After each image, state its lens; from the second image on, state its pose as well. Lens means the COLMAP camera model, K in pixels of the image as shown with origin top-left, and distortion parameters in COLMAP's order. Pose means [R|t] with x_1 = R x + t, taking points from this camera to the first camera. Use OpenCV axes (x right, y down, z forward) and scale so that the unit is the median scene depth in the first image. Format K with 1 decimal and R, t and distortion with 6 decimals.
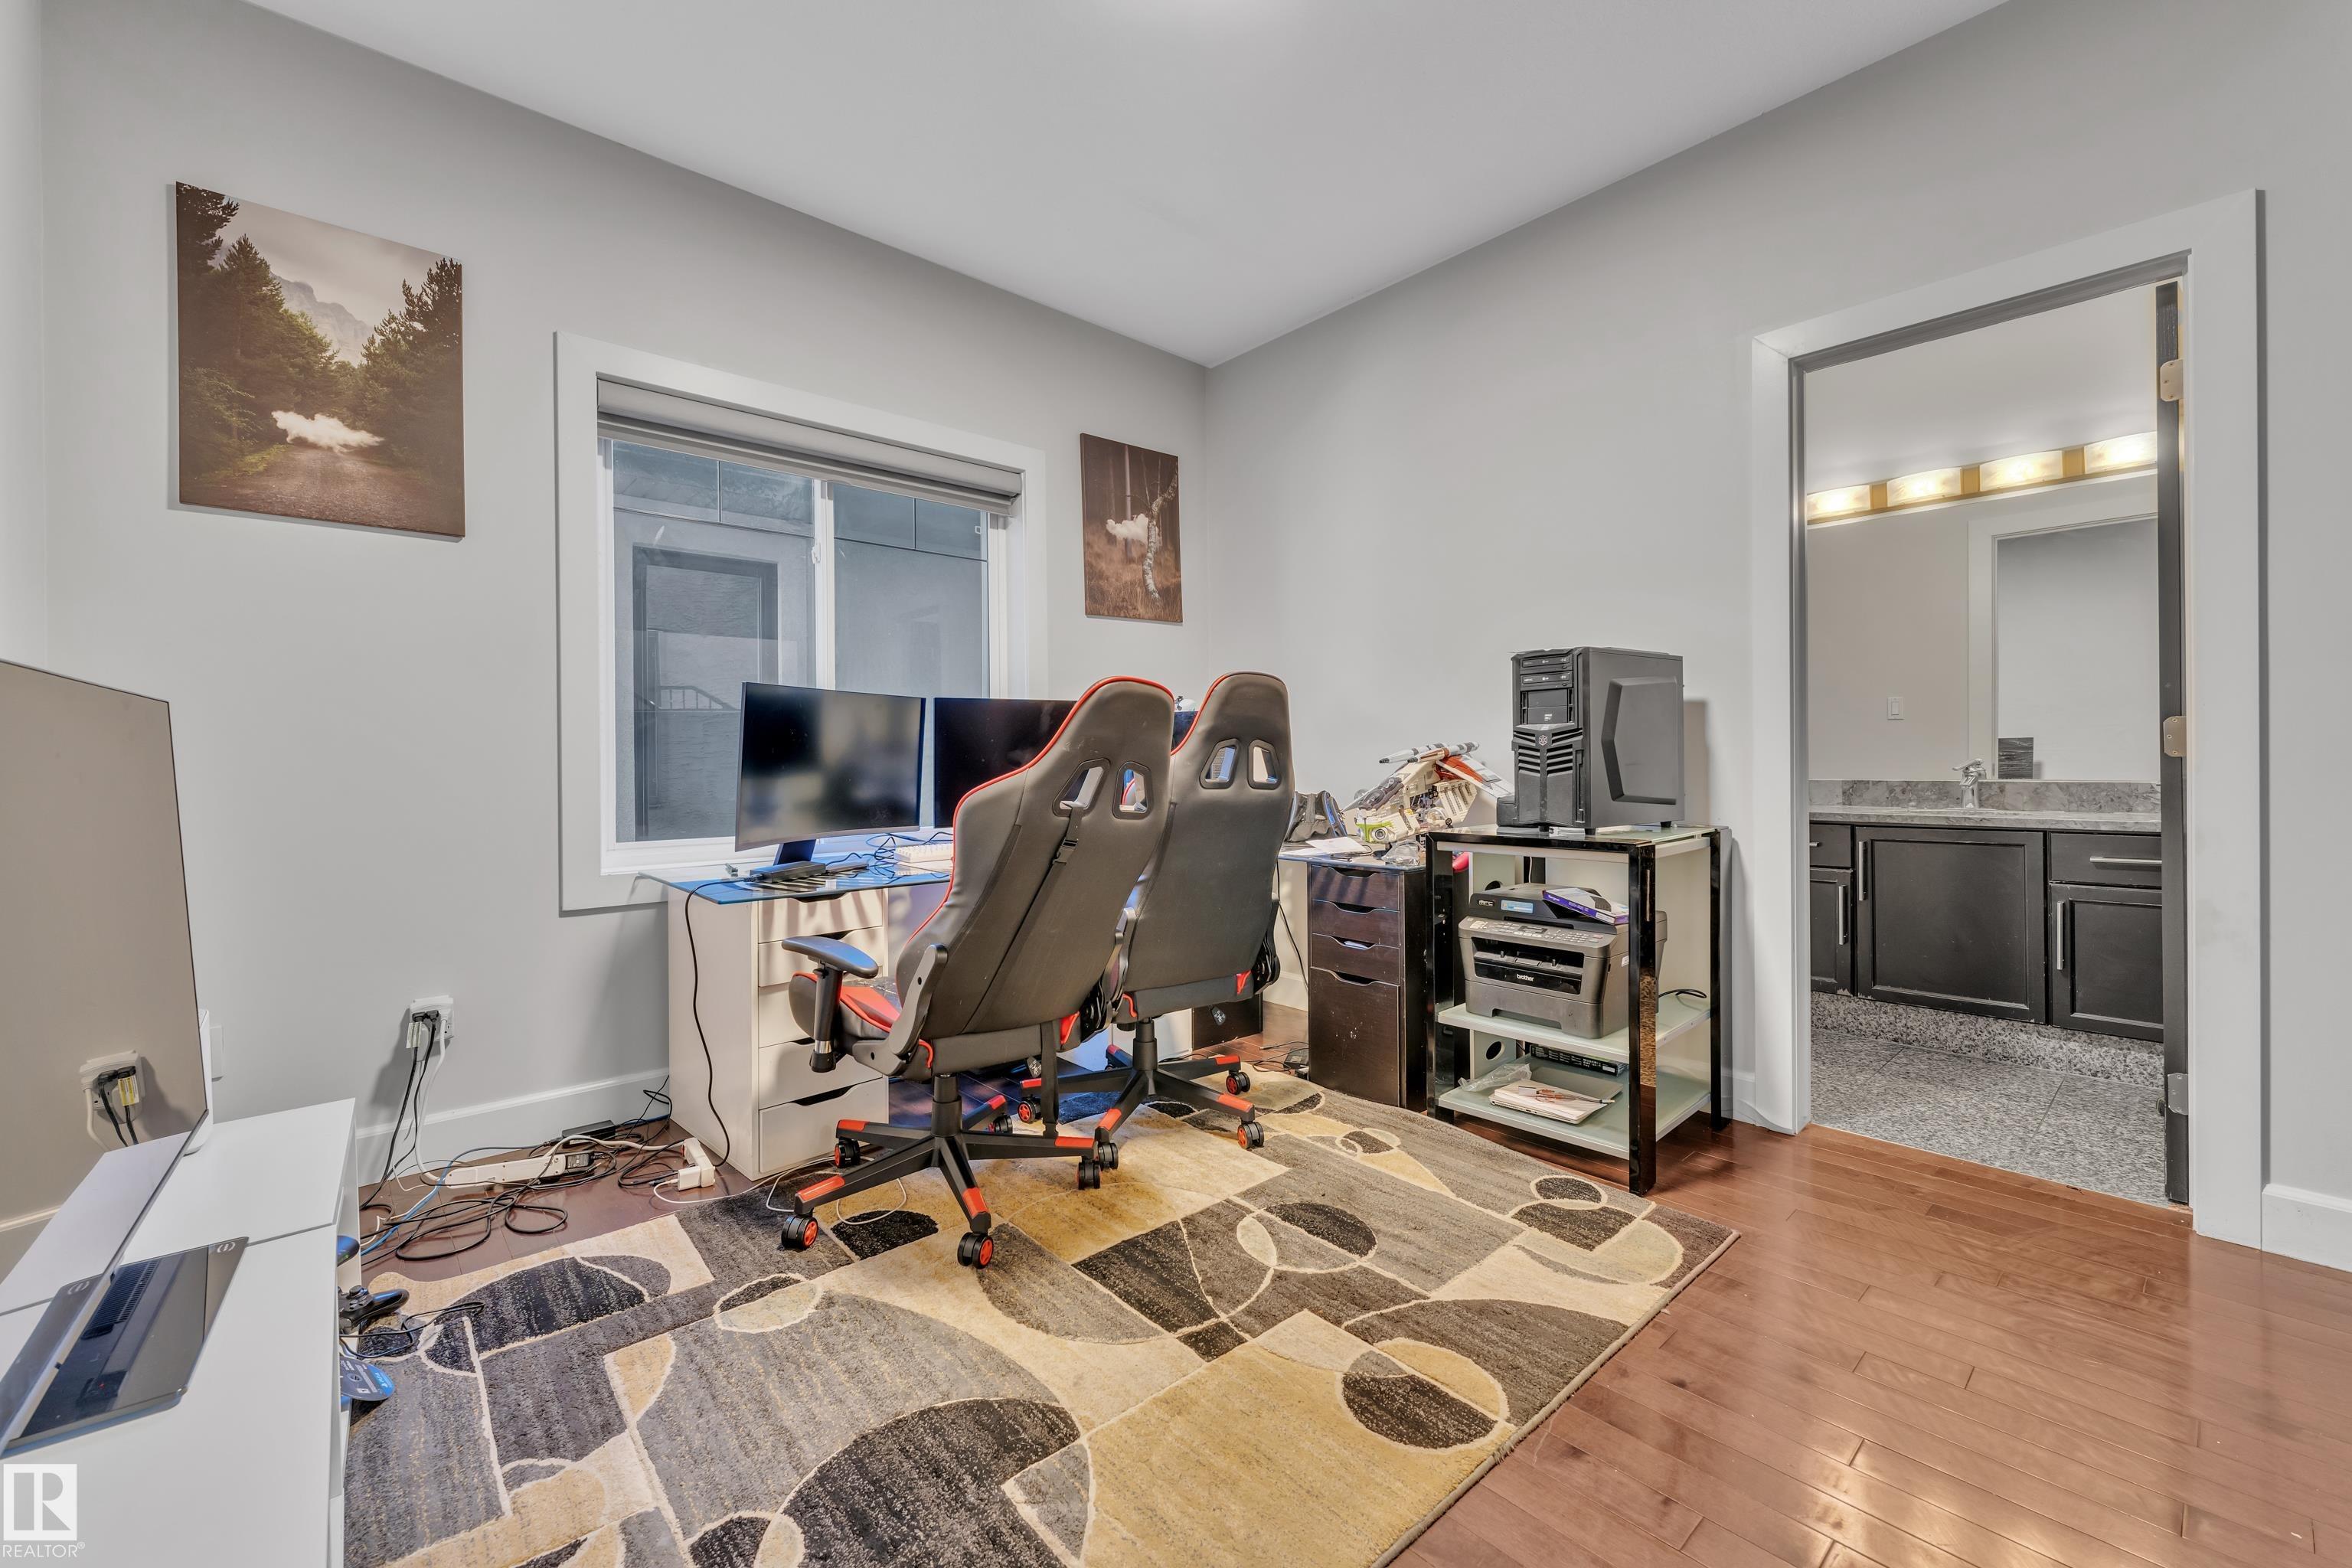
lens RADIAL K [[944.4, 0, 1181.5], [0, 944.4, 762.4], [0, 0, 1]] dist [0.000297, 0.000070]
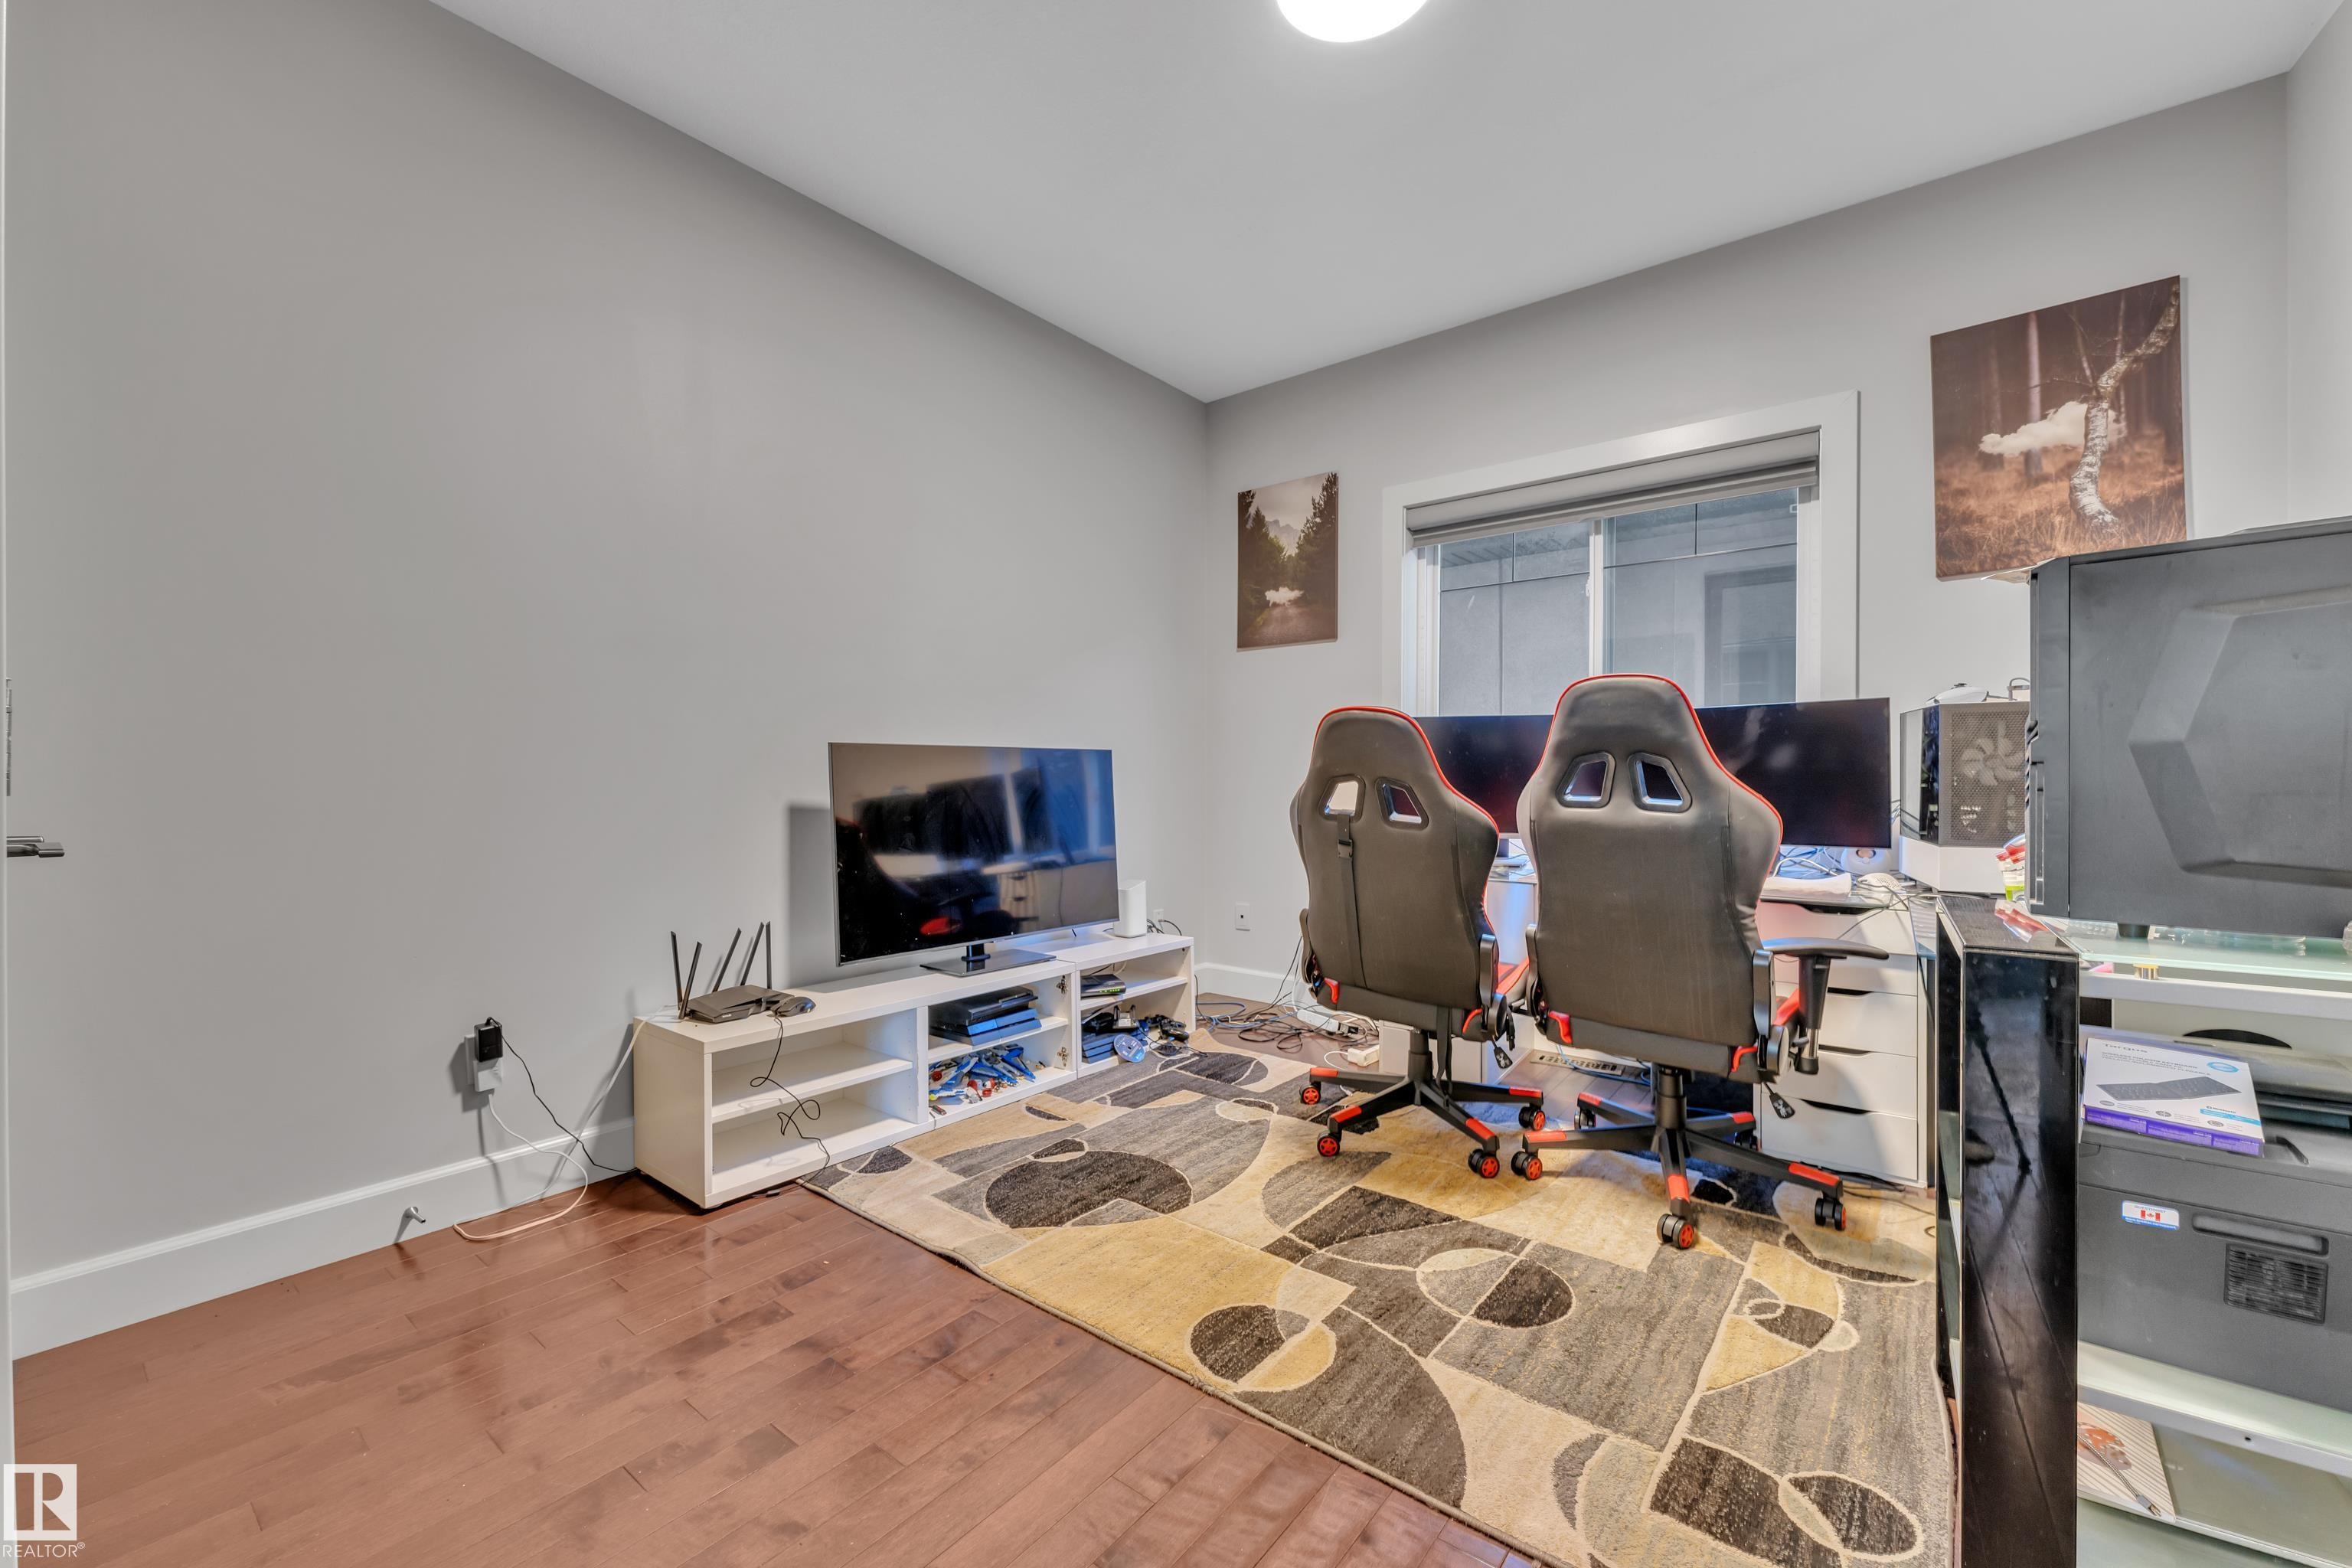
lens RADIAL K [[944.4, 0, 1181.1], [0, 944.4, 781.5], [0, 0, 1]] dist [0.000297, 0.000070]
pose [[0.176069, 0.011932, -0.984305, 0.892220], [-0.002484, 0.999929, 0.011677, -0.006303], [0.984375, 0.000389, 0.176087, 0.478164]]
